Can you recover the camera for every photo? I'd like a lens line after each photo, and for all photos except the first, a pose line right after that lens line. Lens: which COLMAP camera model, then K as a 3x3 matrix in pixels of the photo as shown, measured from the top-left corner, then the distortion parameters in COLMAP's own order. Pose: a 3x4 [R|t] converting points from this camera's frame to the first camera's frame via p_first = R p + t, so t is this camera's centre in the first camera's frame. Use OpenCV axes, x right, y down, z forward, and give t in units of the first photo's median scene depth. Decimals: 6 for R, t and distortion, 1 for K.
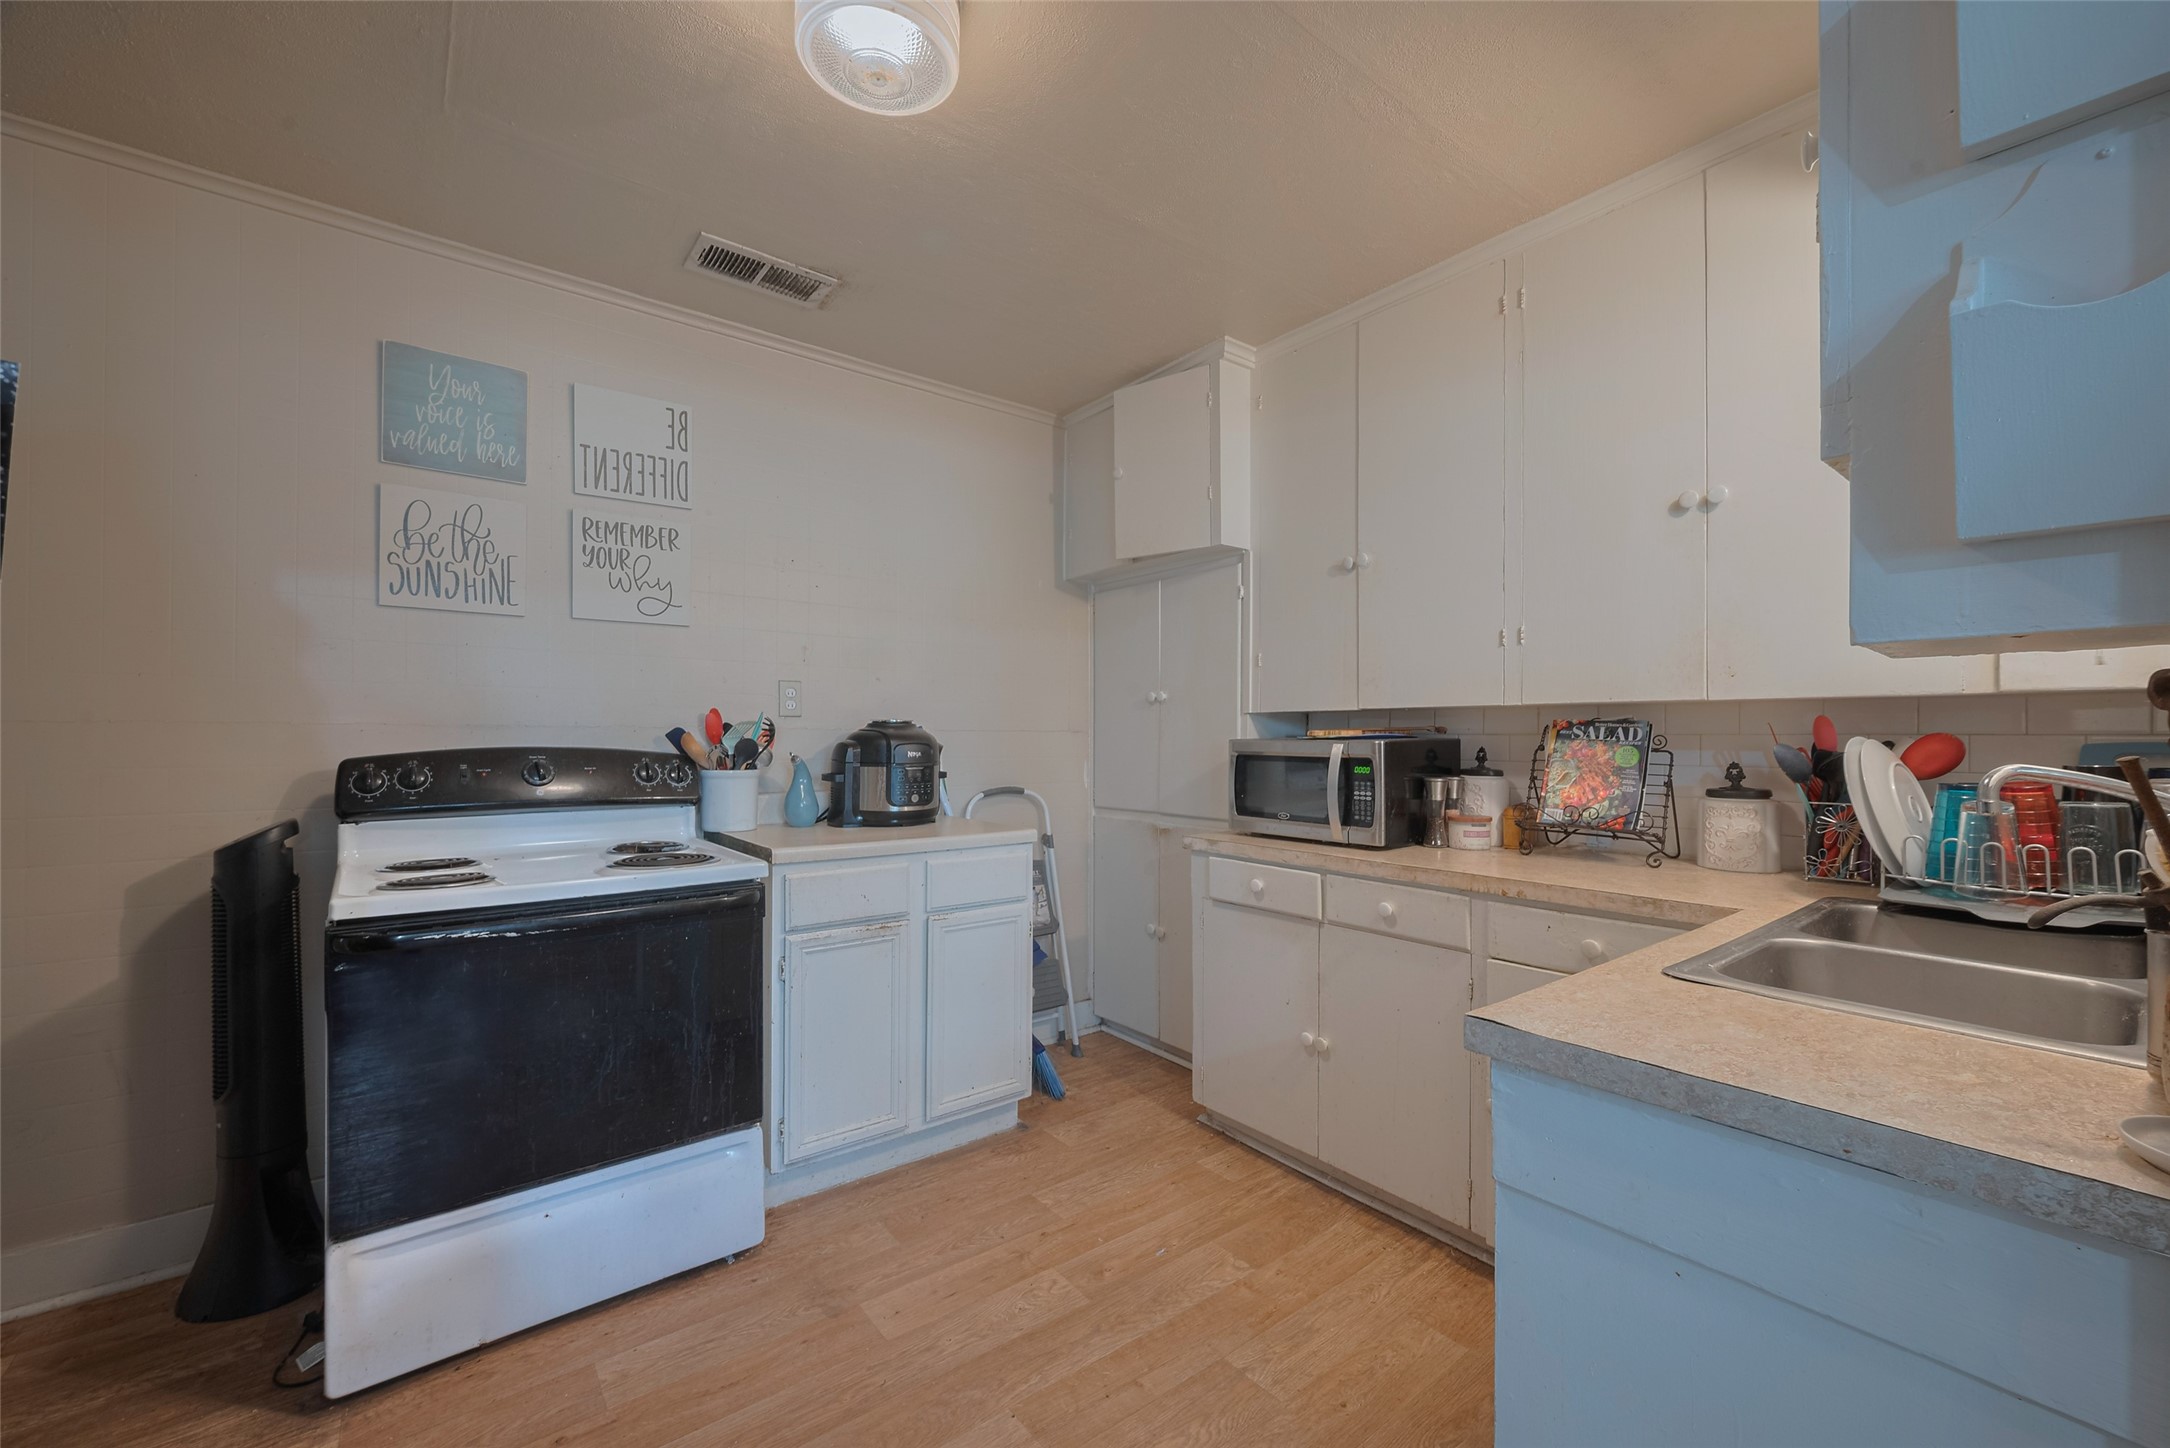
lens RADIAL K [[861.9, 0, 1082.4], [0, 861.9, 730.7], [0, 0, 1]] dist [0.000826, -0.000866]
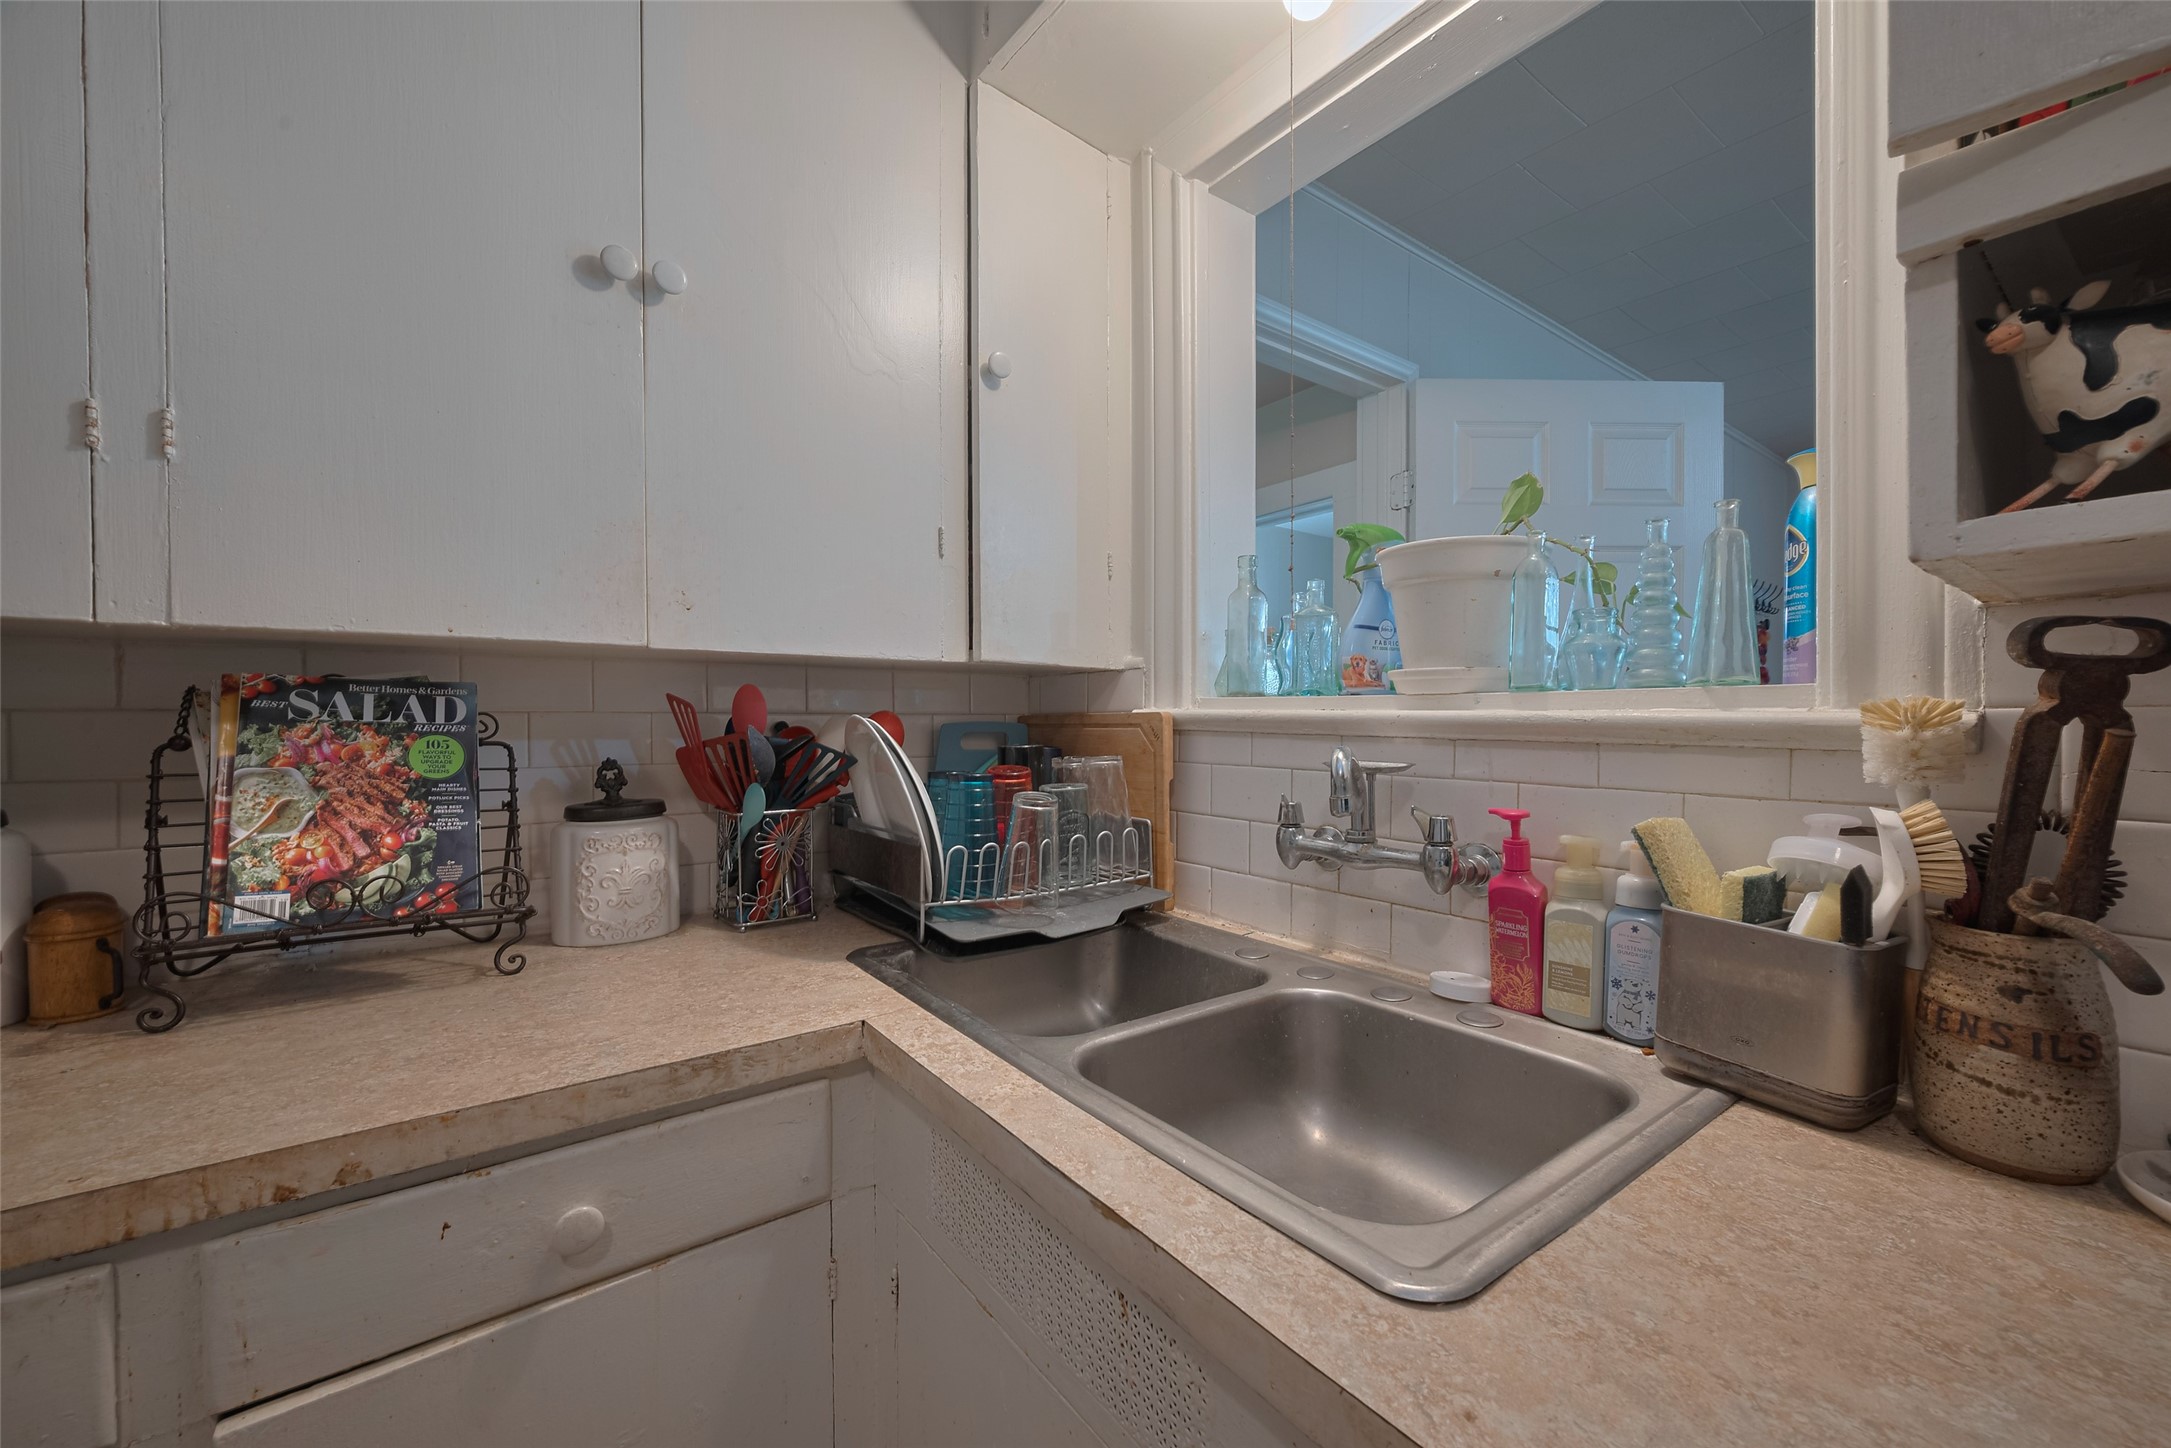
lens RADIAL K [[862.3, 0, 1081.9], [0, 862.3, 736.2], [0, 0, 1]] dist [0.000826, -0.000866]
pose [[0.017408, -0.016886, 0.999706, 0.159039], [-0.000711, 0.999857, 0.016901, 0.010166], [-0.999848, -0.001005, 0.017394, 0.633835]]
